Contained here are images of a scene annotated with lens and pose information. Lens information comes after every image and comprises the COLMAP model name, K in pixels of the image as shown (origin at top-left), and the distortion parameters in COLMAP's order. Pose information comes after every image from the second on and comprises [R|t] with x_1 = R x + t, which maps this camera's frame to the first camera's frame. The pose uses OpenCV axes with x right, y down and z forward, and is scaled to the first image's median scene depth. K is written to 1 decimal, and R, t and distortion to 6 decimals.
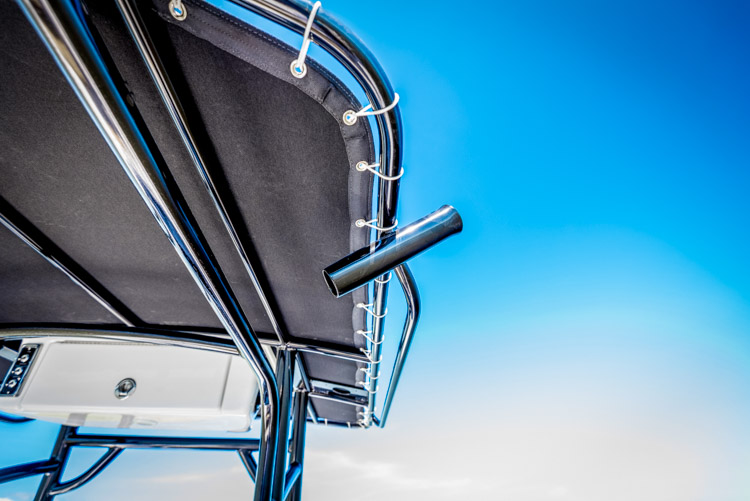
lens RADIAL K [[326.7, 0, 375.0], [0, 326.7, 250.5], [0, 0, 1]] dist [0.013208, -0.011029]
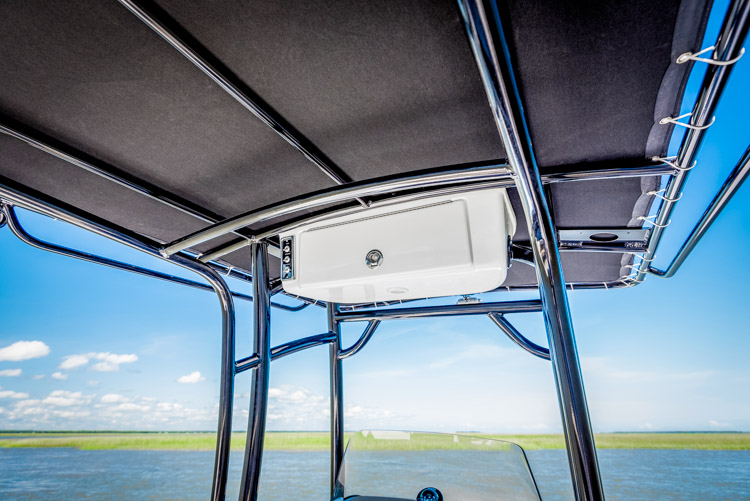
lens RADIAL K [[367.1, 0, 375.0], [0, 367.1, 250.5], [0, 0, 1]] dist [0.003628, -0.005298]
pose [[0.862900, -0.155962, -0.480706, -0.181491], [0.295362, 0.927465, 0.229284, 0.118253], [0.410078, -0.339831, 0.846375, 0.048869]]
